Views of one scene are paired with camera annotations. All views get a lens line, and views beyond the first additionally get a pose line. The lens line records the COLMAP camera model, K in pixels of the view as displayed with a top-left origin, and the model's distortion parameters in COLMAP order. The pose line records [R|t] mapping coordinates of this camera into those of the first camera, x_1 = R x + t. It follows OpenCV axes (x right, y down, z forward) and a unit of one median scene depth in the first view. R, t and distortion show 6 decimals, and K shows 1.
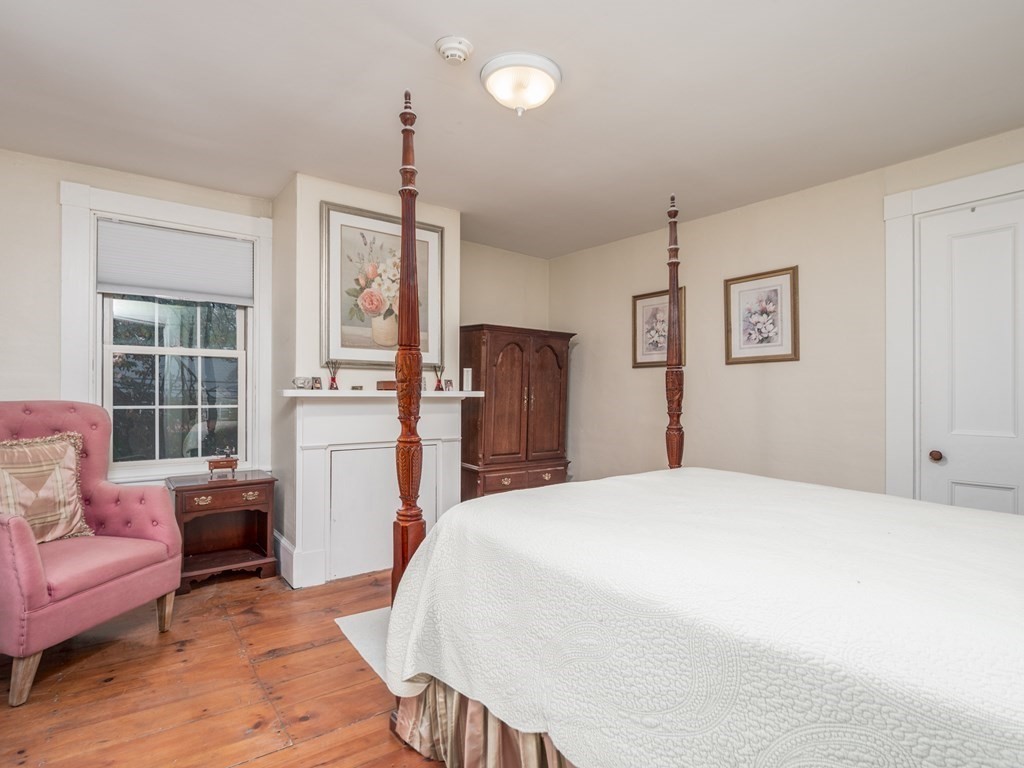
lens RADIAL K [[545.2, 0, 511.8], [0, 545.2, 391.6], [0, 0, 1]] dist [0.030424, 0.000384]
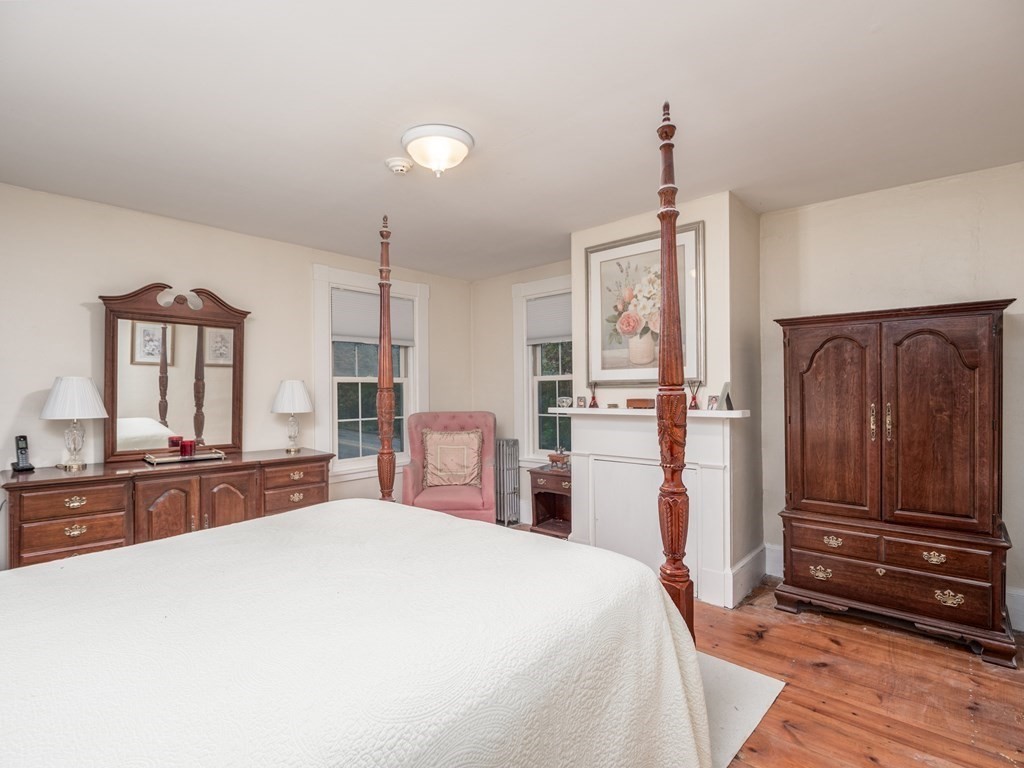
lens RADIAL K [[501.8, 0, 514.6], [0, 501.8, 384.7], [0, 0, 1]] dist [-0.014628, -0.000880]
pose [[0.191123, -0.017654, -0.981407, 0.647729], [0.017973, 0.999734, -0.014483, -0.036768], [0.981401, -0.014871, 0.191390, 0.598721]]
